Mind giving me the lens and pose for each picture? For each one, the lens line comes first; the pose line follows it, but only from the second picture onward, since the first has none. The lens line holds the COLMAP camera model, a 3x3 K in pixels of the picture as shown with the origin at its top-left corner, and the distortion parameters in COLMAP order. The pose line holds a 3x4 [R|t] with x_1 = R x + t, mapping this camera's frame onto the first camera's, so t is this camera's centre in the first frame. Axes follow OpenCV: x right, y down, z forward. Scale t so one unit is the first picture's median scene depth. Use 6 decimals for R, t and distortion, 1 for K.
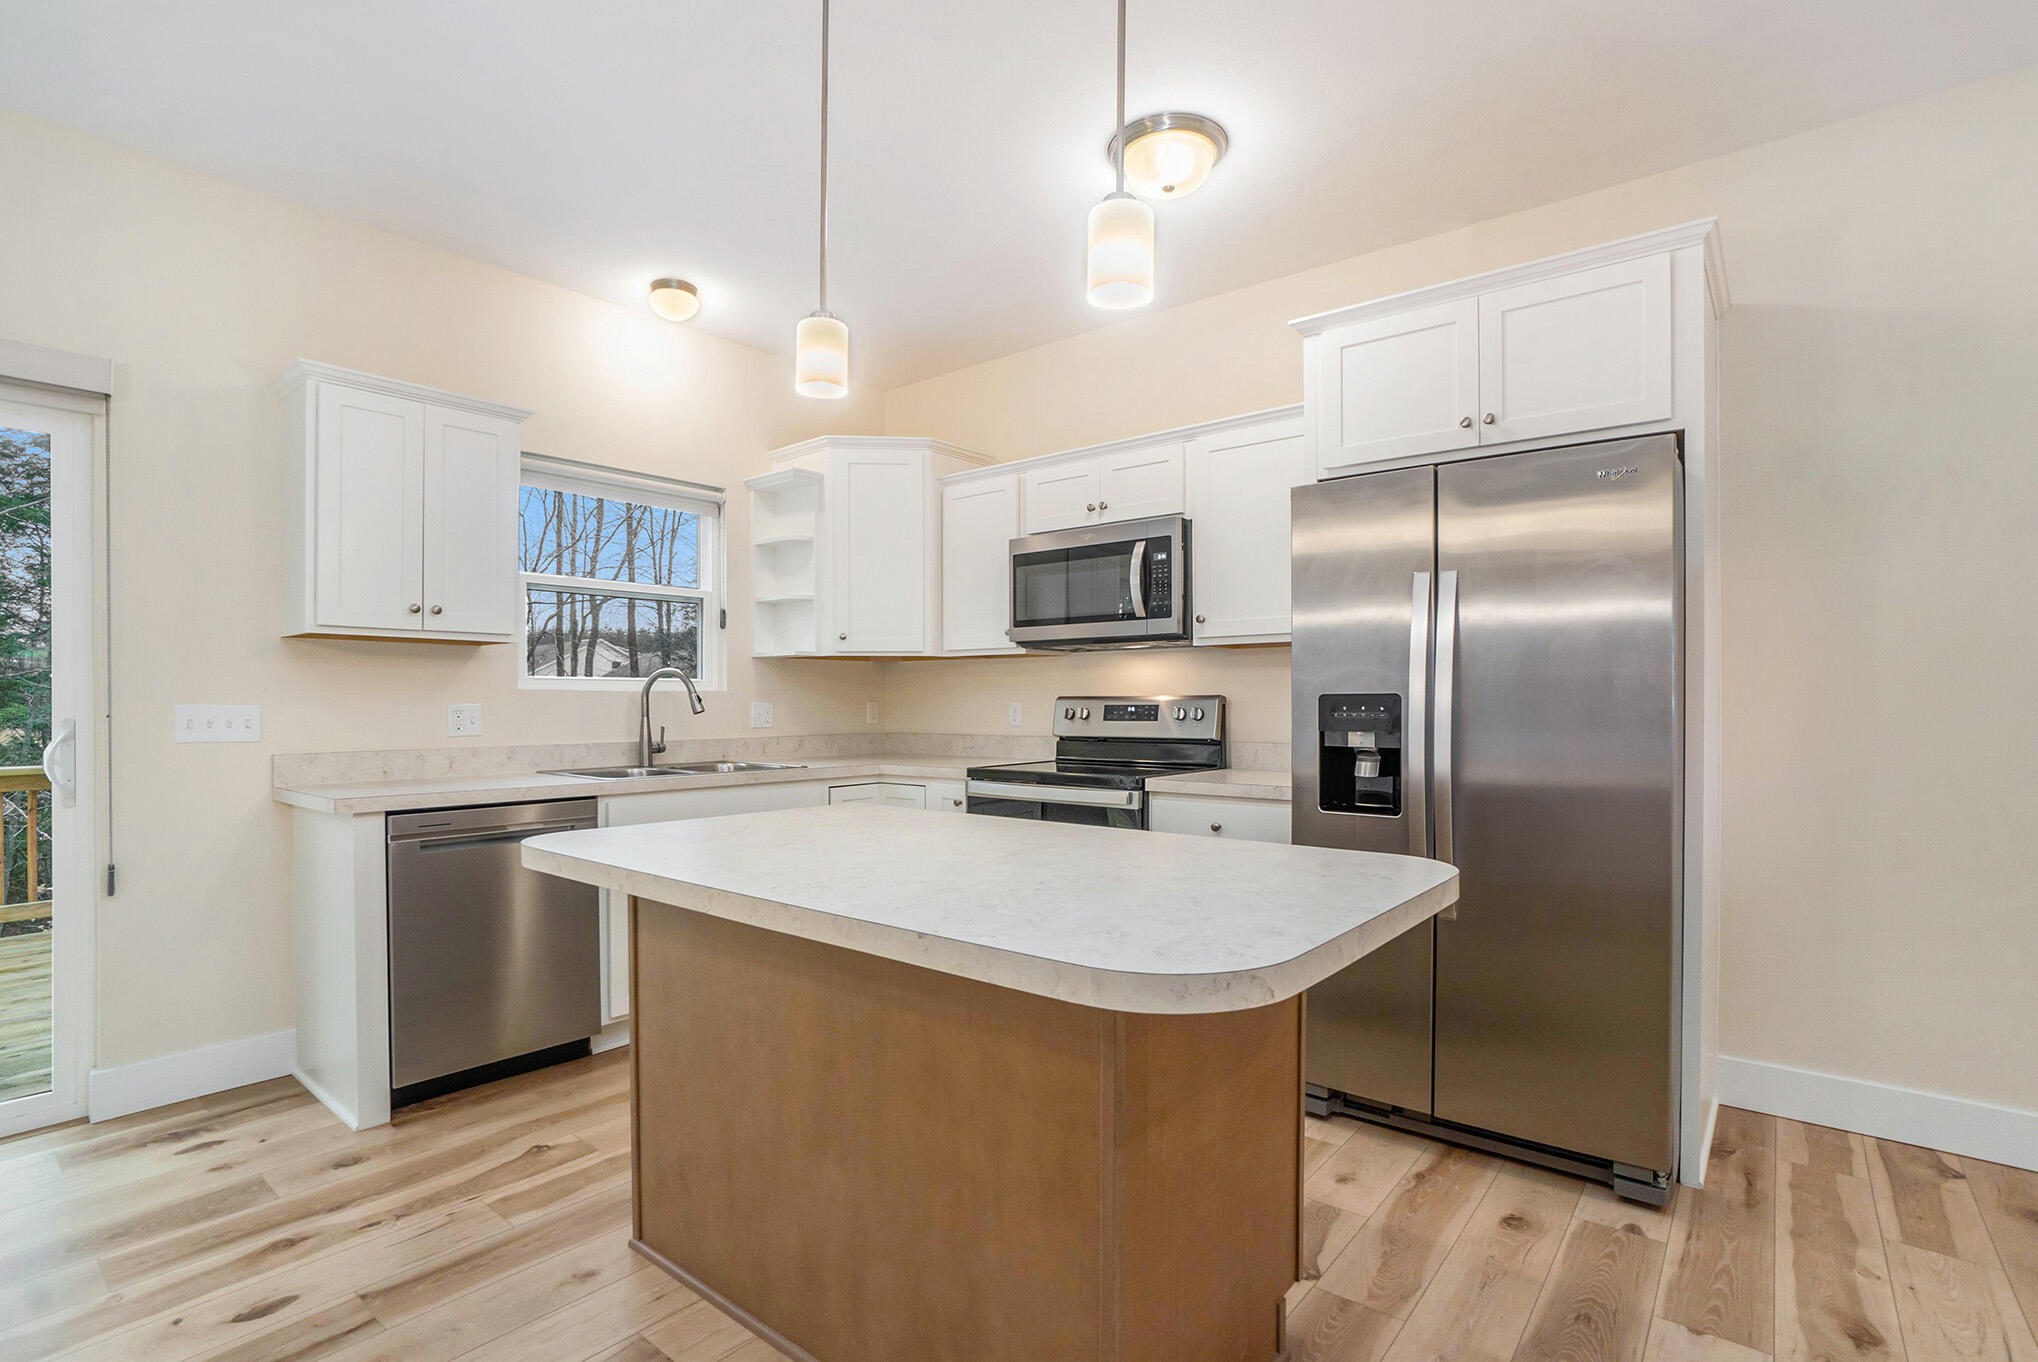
lens RADIAL K [[941.5, 0, 1147.6], [0, 941.5, 702.5], [0, 0, 1]] dist [-0.029019, 0.000227]
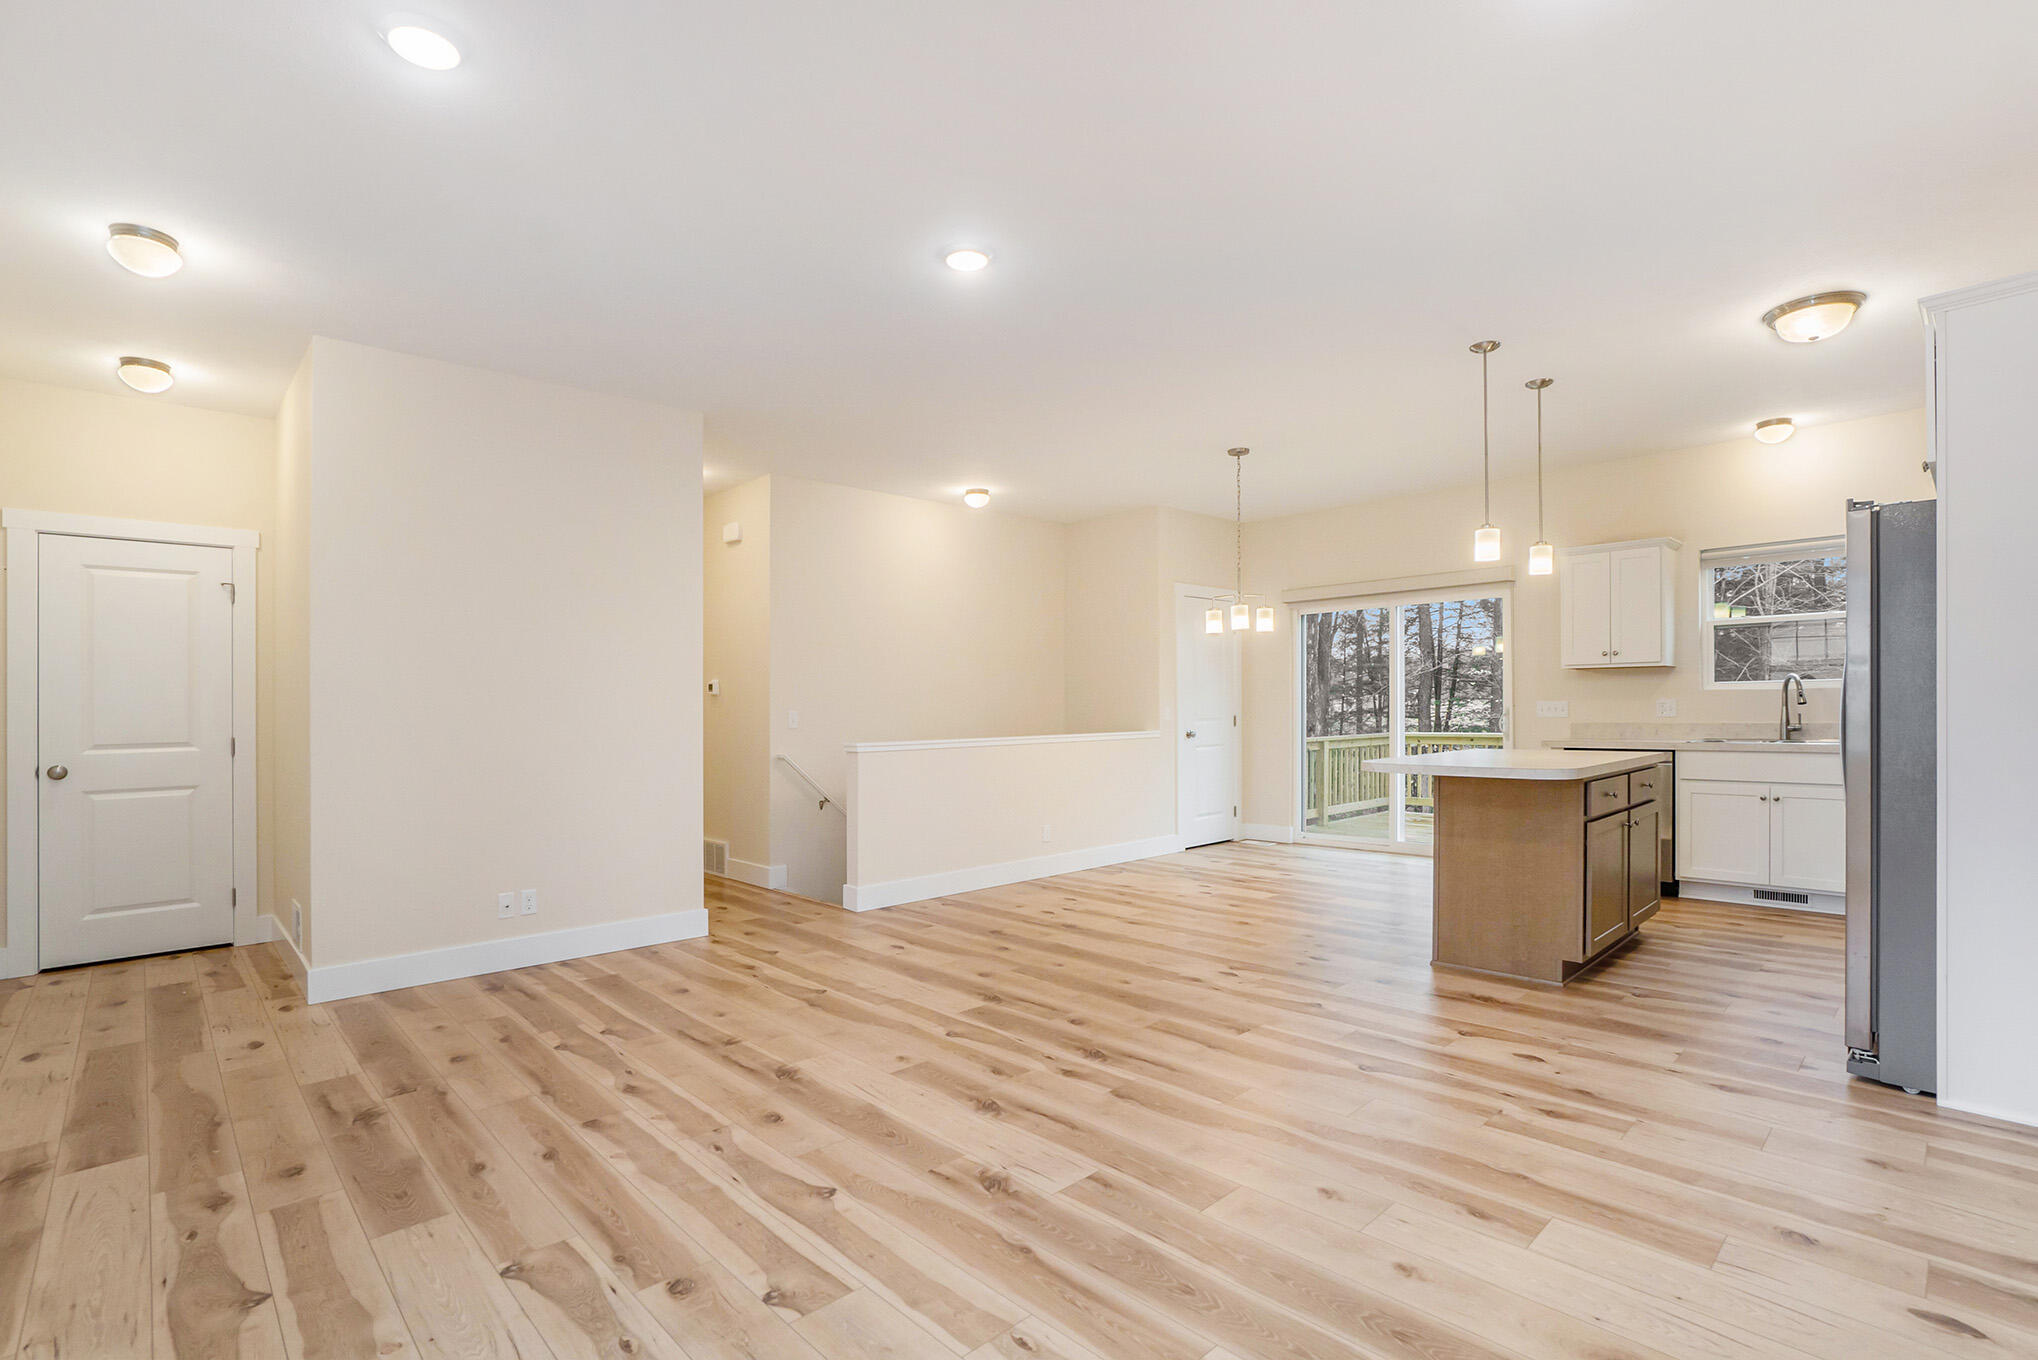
lens RADIAL K [[981.7, 0, 1021.4], [0, 981.7, 739.0], [0, 0, 1]] dist [-0.057696, 0.025631]
pose [[-0.129751, 0.035453, -0.990913, 1.268514], [0.017600, 0.999285, 0.033448, -0.005456], [0.991390, -0.013100, -0.130282, -0.009239]]
